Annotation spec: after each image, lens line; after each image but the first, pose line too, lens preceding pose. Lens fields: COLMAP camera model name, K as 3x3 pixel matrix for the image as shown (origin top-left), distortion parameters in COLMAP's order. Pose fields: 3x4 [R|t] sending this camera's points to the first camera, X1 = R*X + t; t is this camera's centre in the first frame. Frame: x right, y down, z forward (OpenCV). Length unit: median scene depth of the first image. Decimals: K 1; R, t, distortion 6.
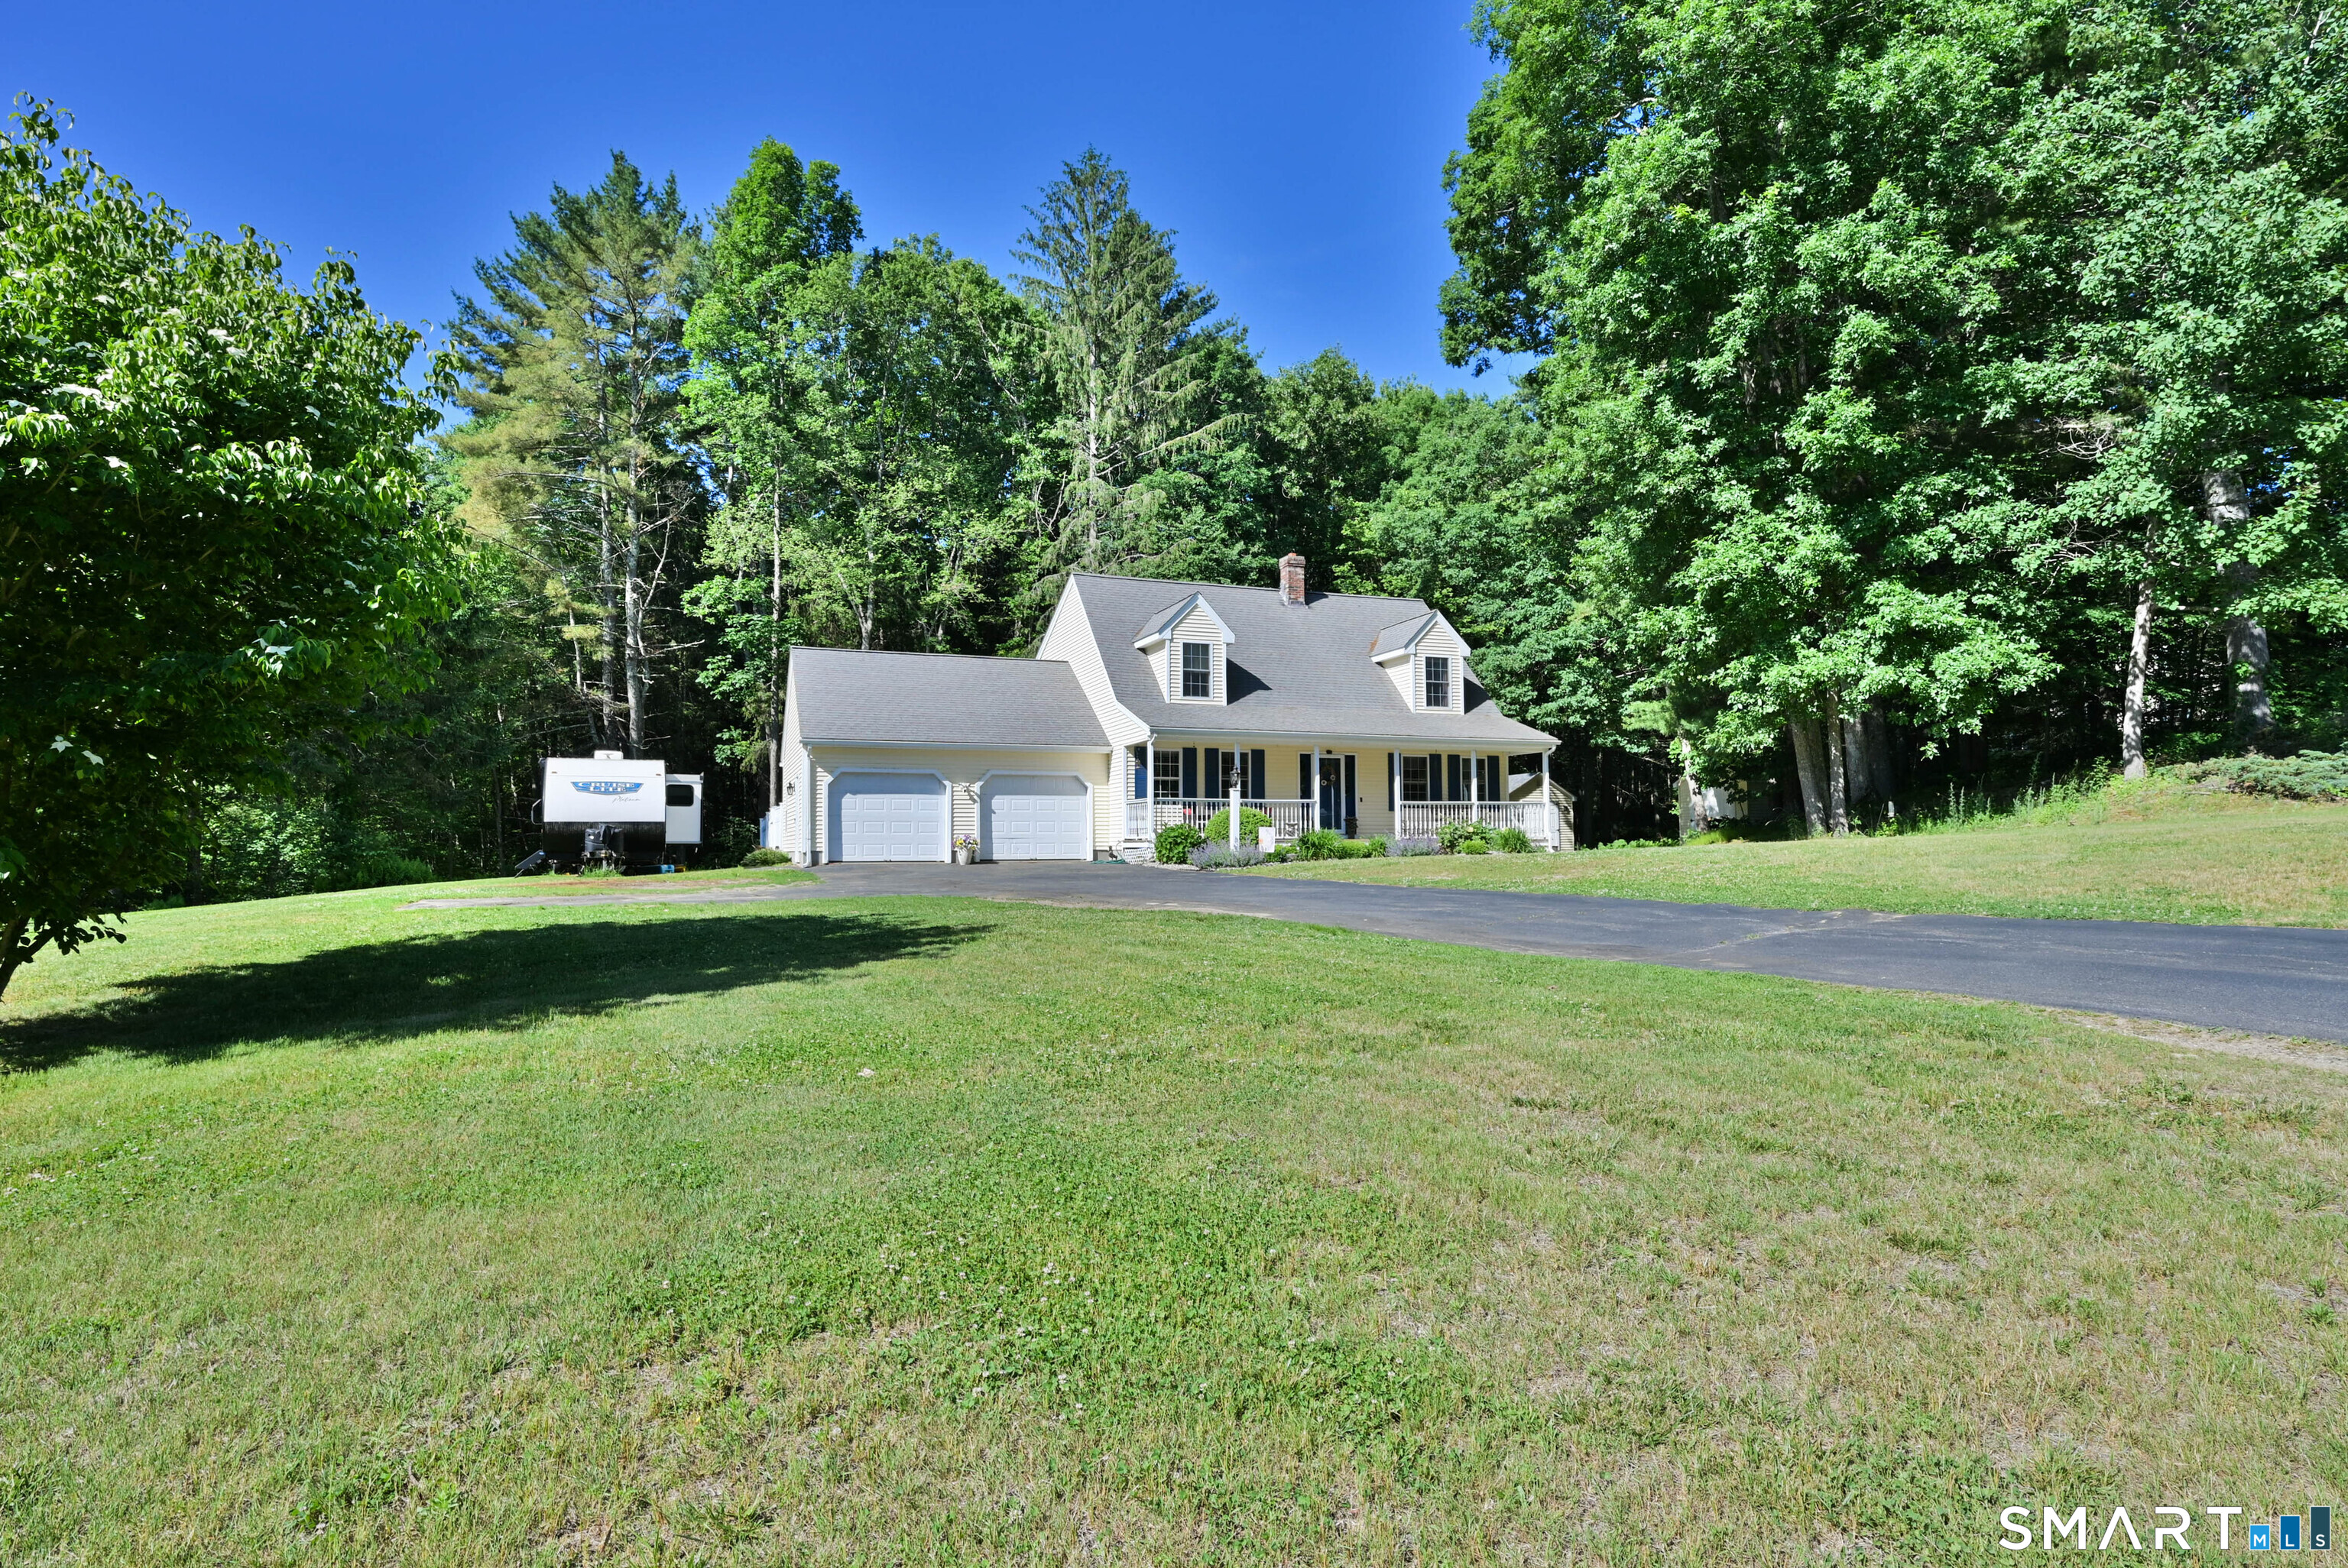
lens RADIAL K [[1264.8, 0, 1180.4], [0, 1264.8, 789.0], [0, 0, 1]] dist [-0.003925, 0.002802]
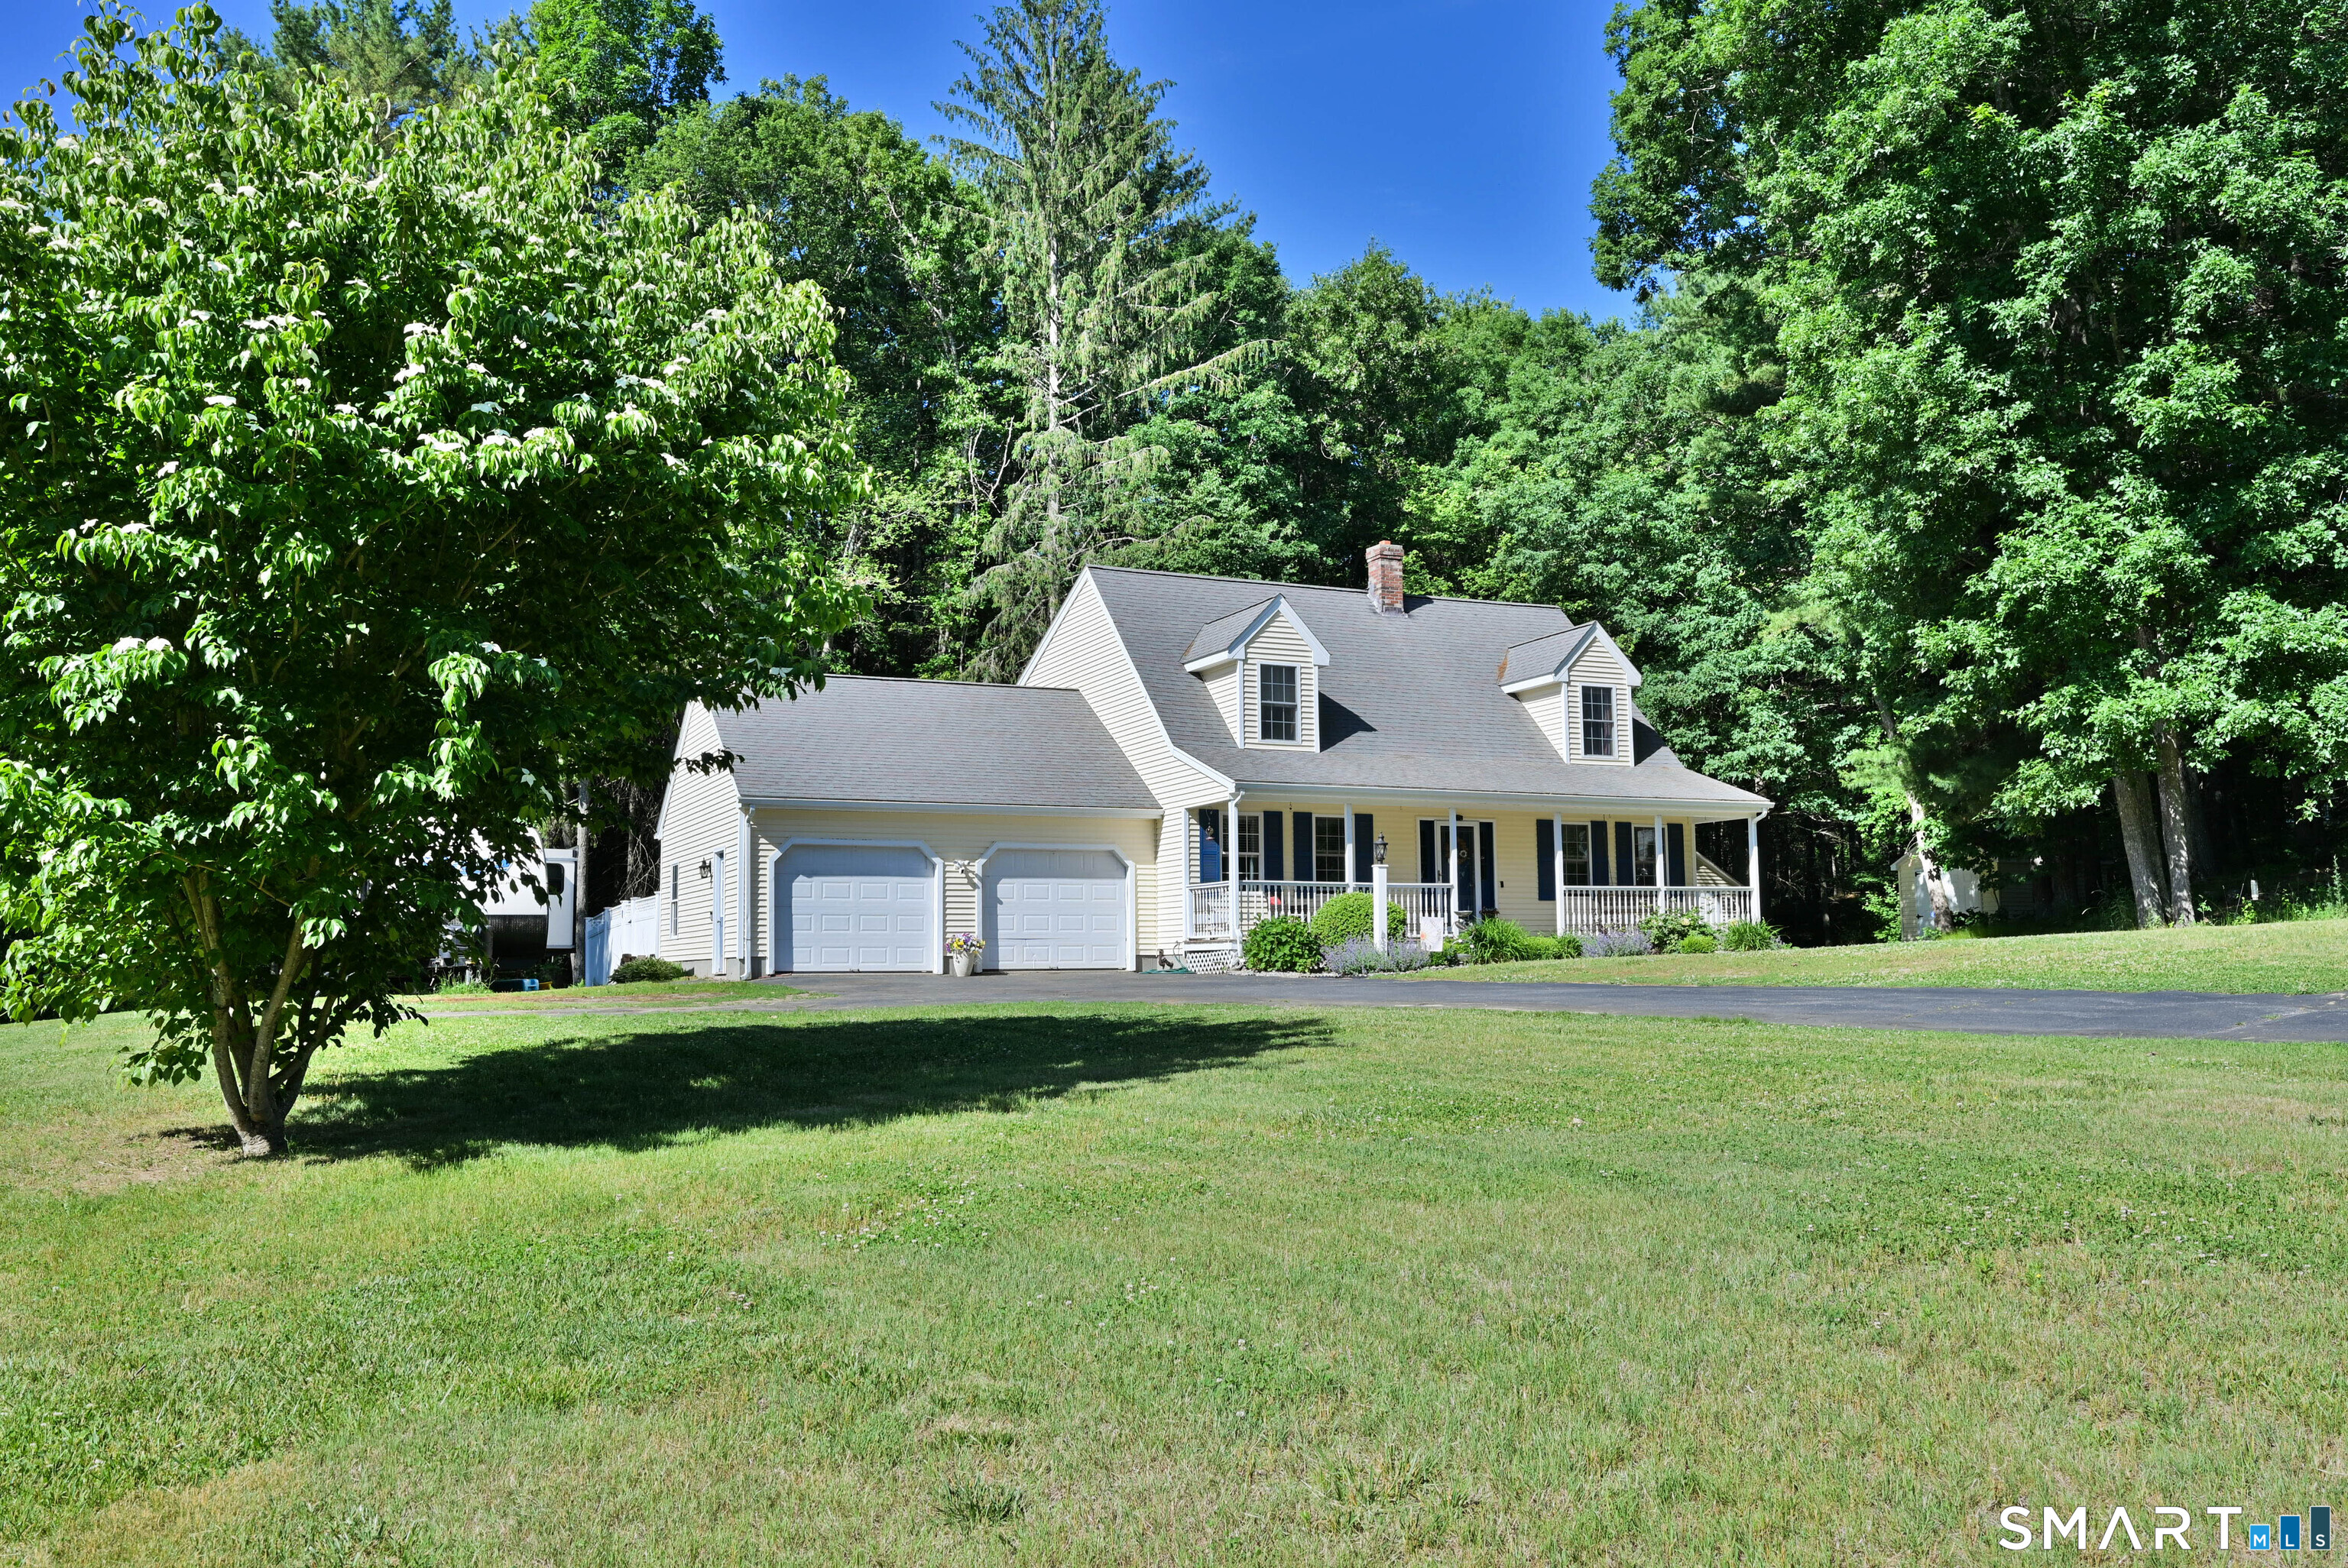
lens RADIAL K [[1924.9, 0, 1184.0], [0, 1924.9, 781.0], [0, 0, 1]] dist [-0.005270, 0.008221]
pose [[0.997388, 0.002090, 0.072196, -0.125525], [0.001814, 0.998541, -0.053963, 0.009270], [-0.072203, 0.053953, 0.995930, -0.081166]]
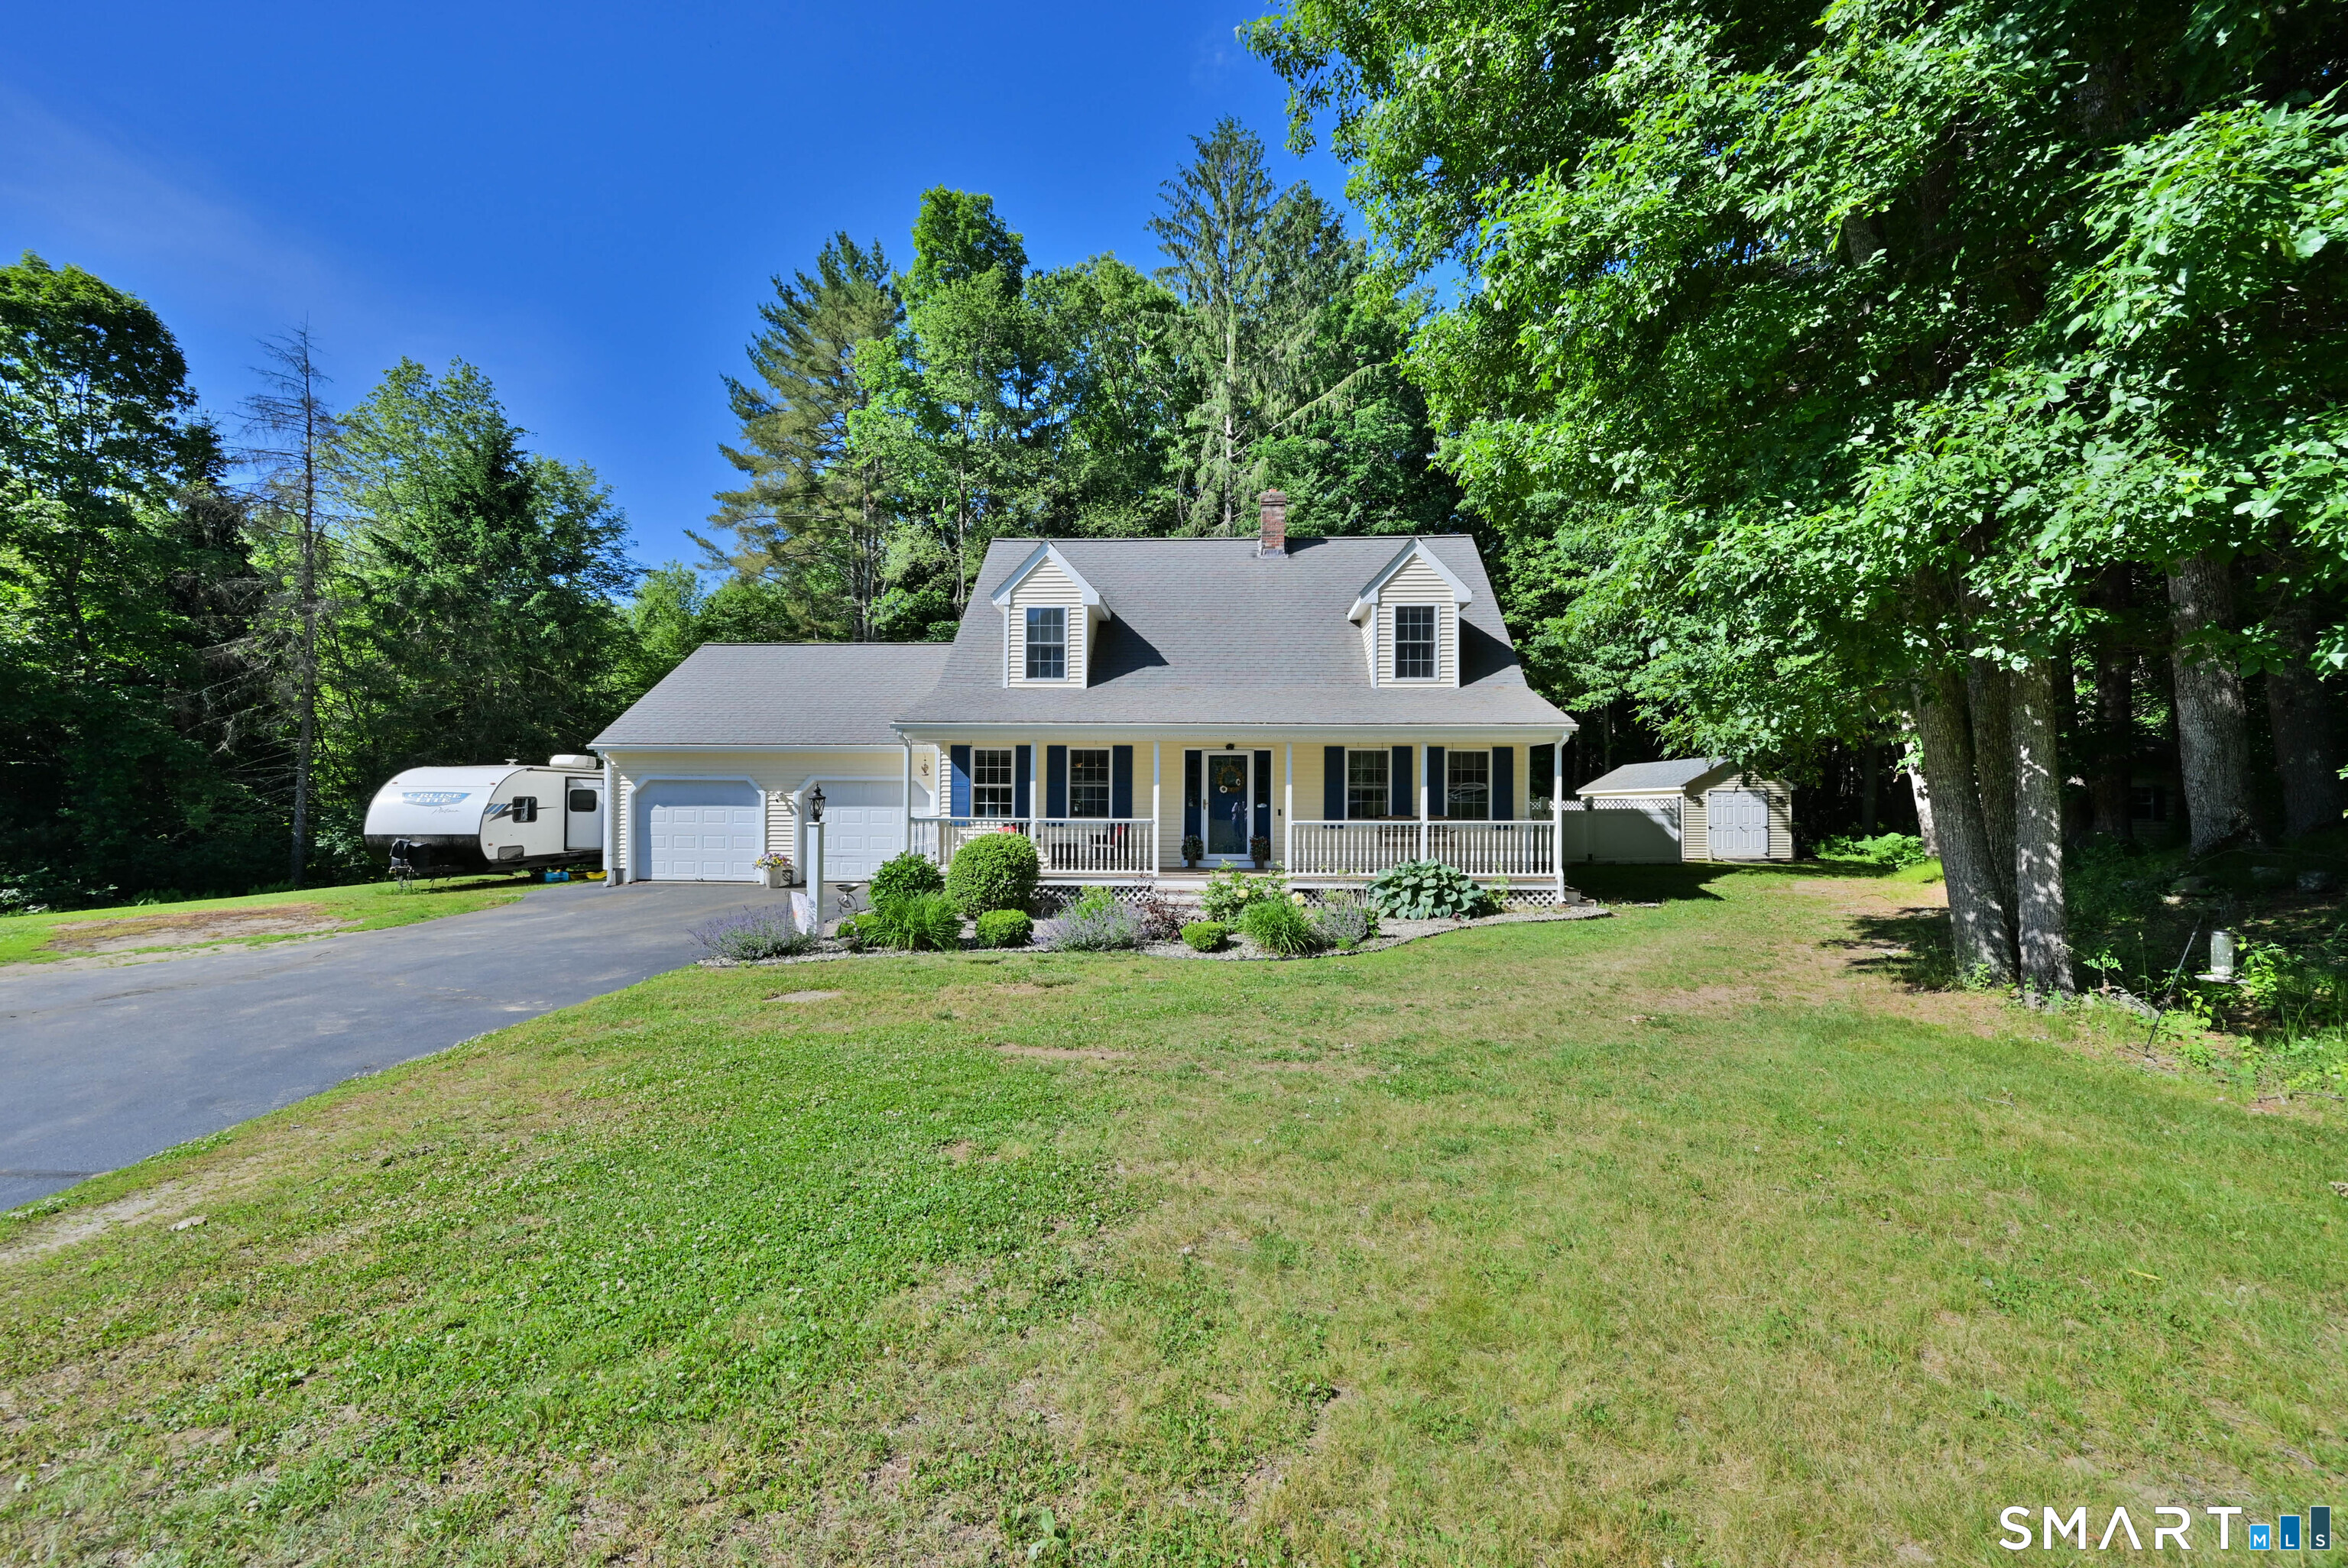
lens RADIAL K [[922.2, 0, 1189.9], [0, 922.2, 786.5], [0, 0, 1]] dist [-0.000461, 0.000560]
pose [[0.913333, 0.005684, -0.407174, 0.336424], [0.008725, 0.999400, 0.033524, -0.026831], [0.407120, -0.034171, 0.912735, 0.550948]]
